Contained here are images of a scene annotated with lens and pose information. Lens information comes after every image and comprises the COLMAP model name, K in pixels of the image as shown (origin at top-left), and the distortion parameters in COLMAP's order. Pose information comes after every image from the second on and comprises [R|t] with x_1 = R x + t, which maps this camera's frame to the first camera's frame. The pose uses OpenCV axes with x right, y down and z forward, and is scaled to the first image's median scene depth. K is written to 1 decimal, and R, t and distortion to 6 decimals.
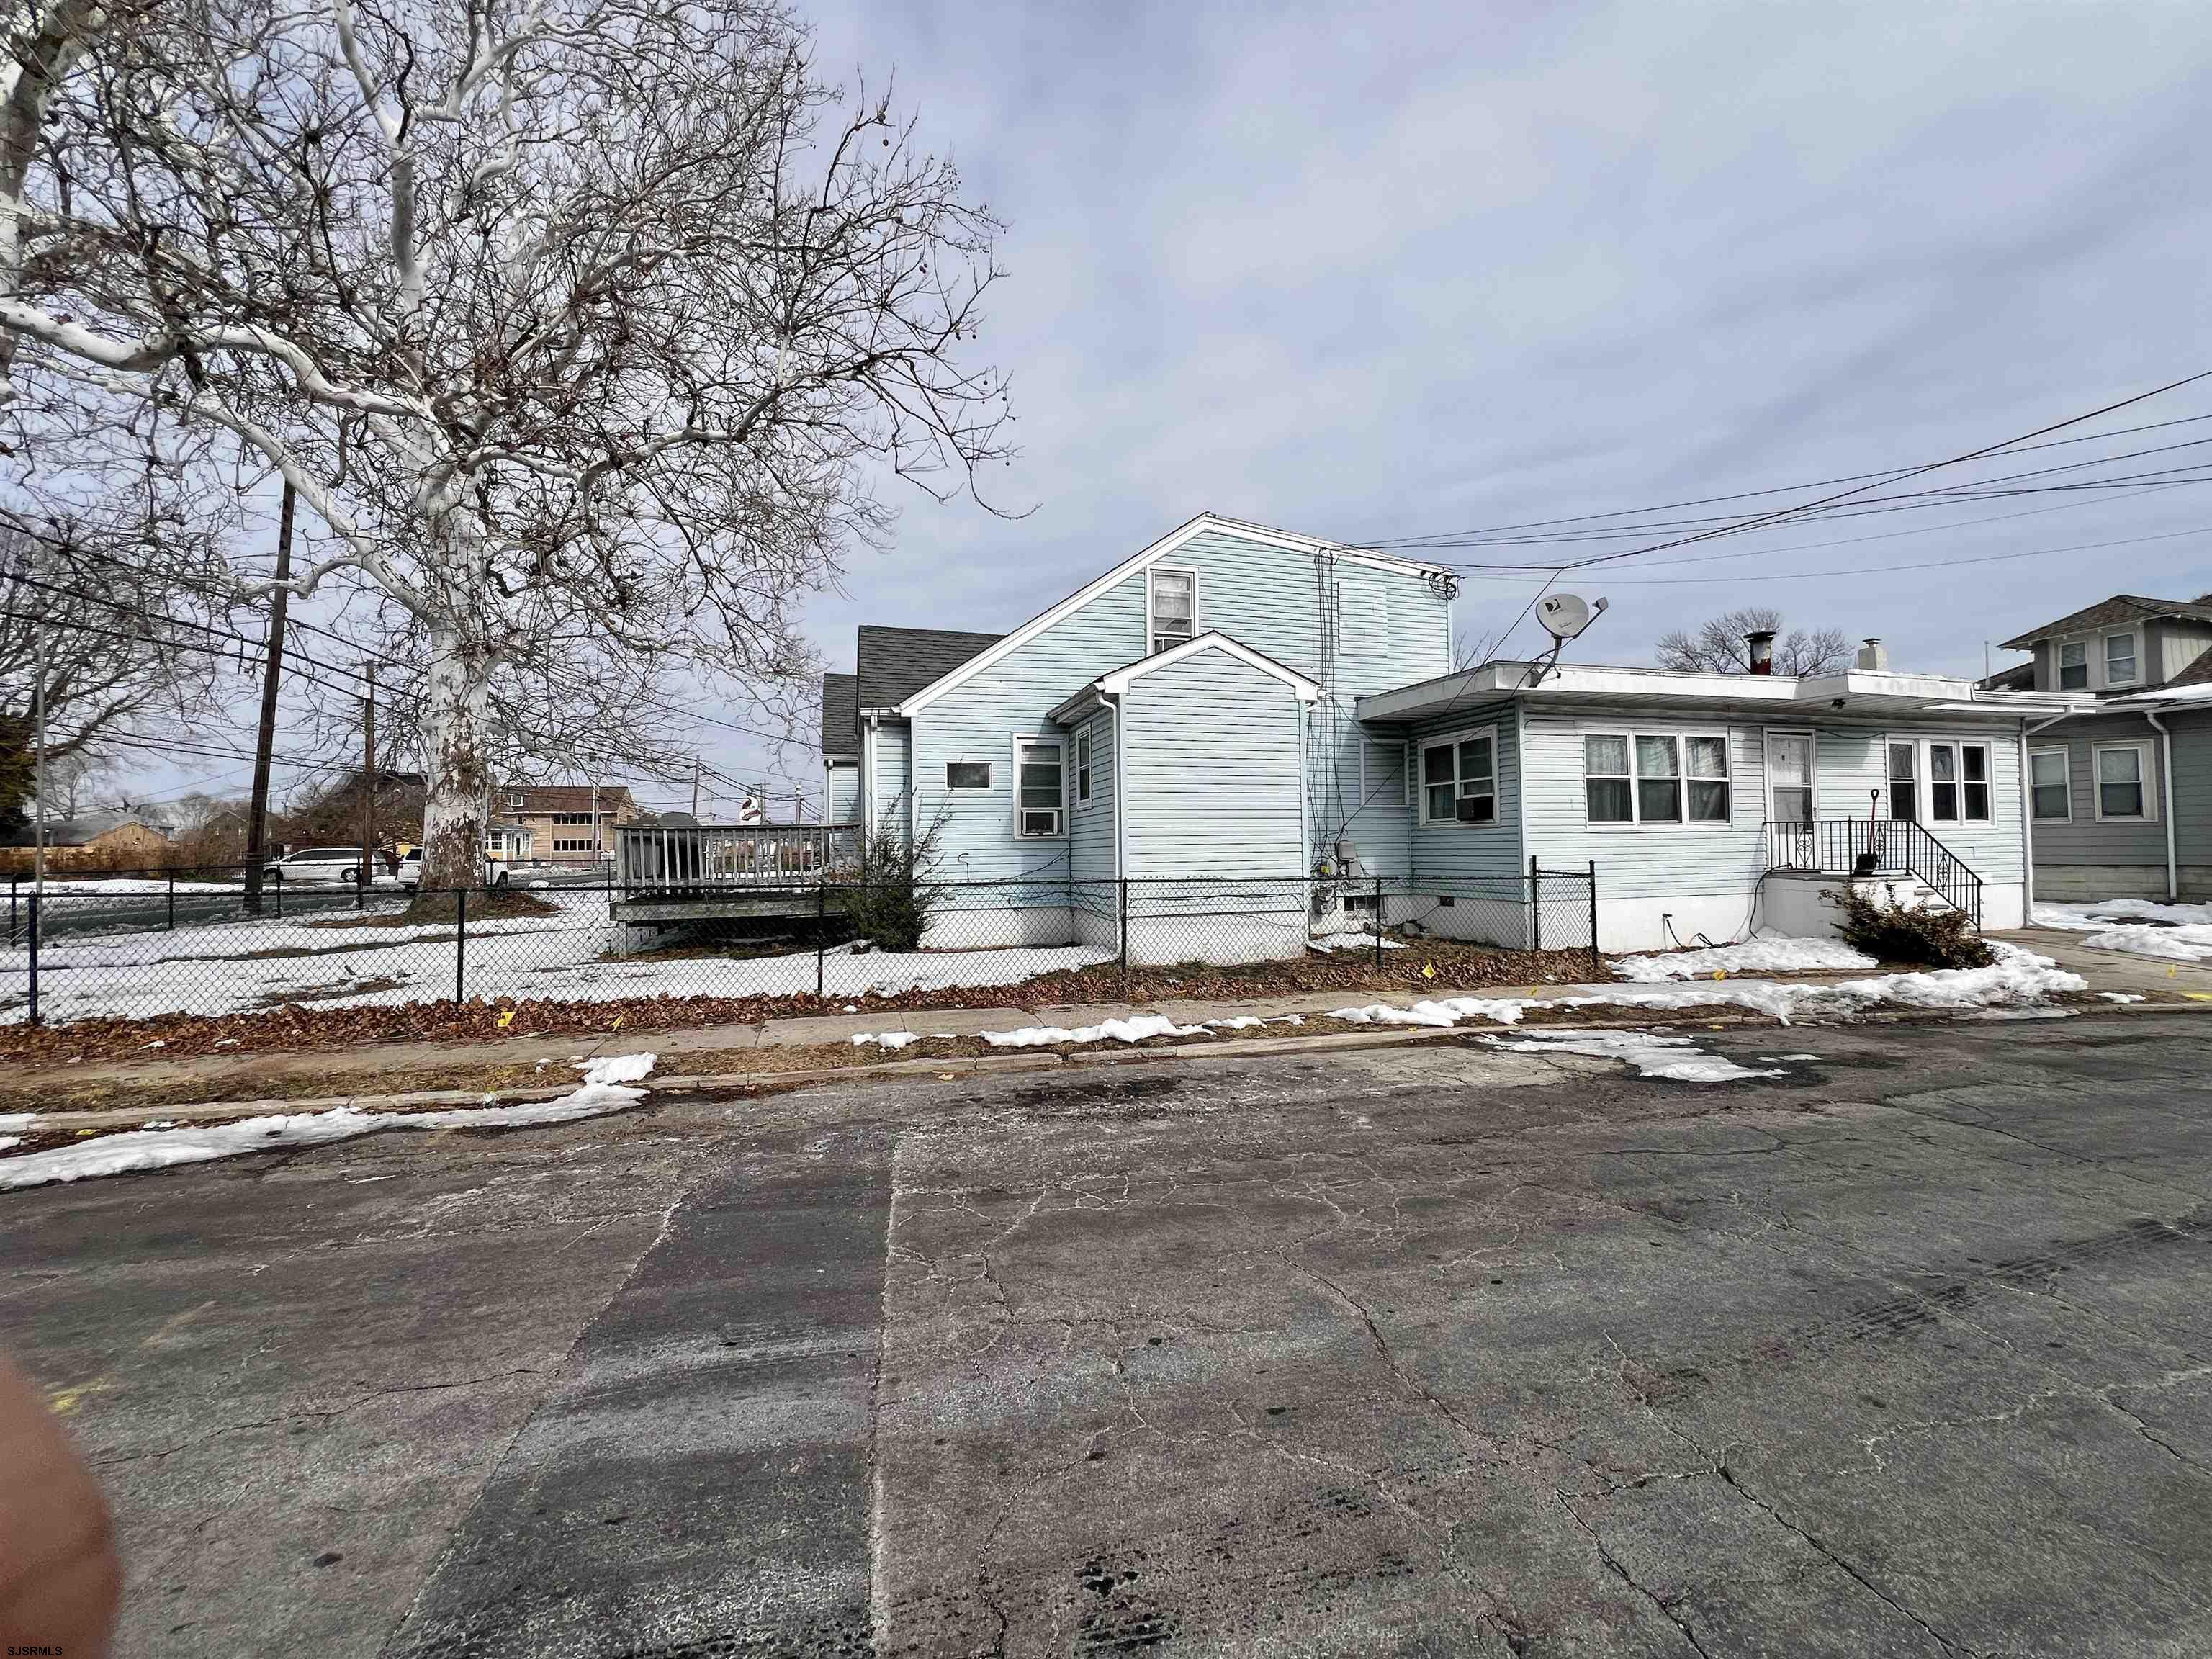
lens RADIAL K [[883.5, 0, 1094.5], [0, 883.5, 824.5], [0, 0, 1]] dist [-0.004059, -0.000186]
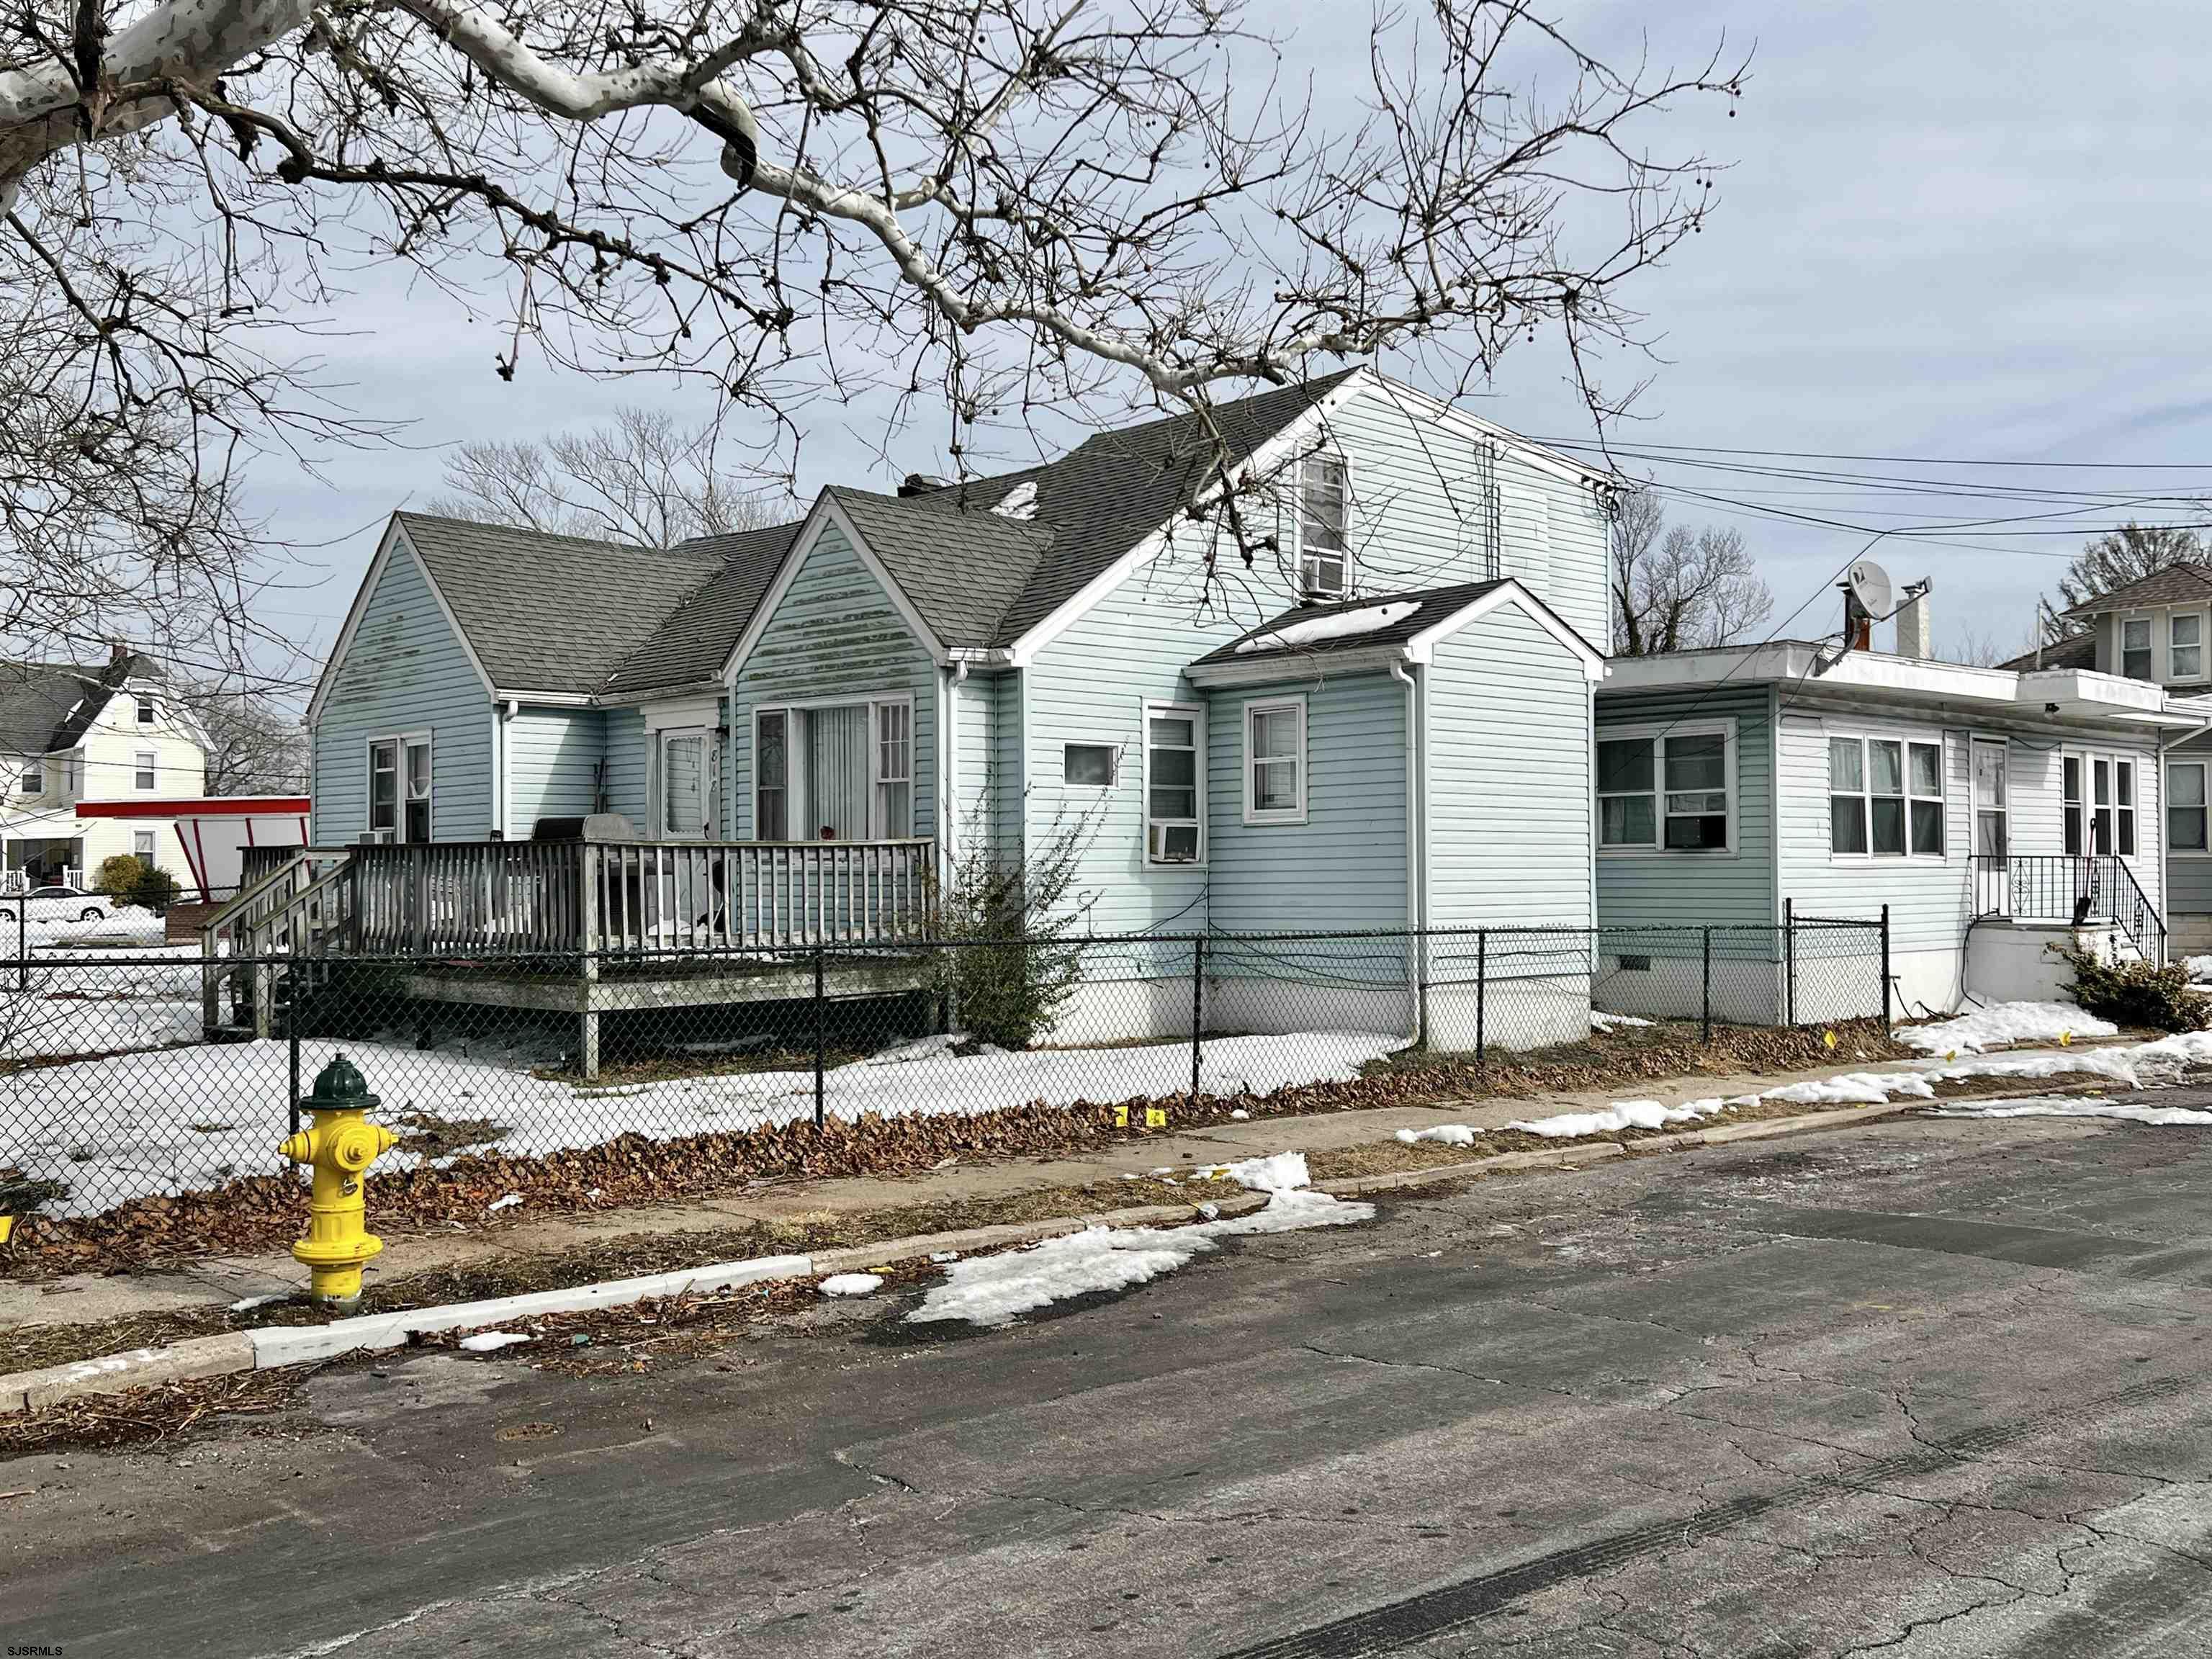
lens RADIAL K [[2023.6, 0, 1099.7], [0, 2023.6, 831.4], [0, 0, 1]] dist [0.043584, 0.000000]
pose [[0.890124, 0.017723, 0.455375, -0.770428], [-0.019251, 0.999814, -0.001282, -0.007260], [-0.455312, -0.007625, 0.890299, -0.255720]]
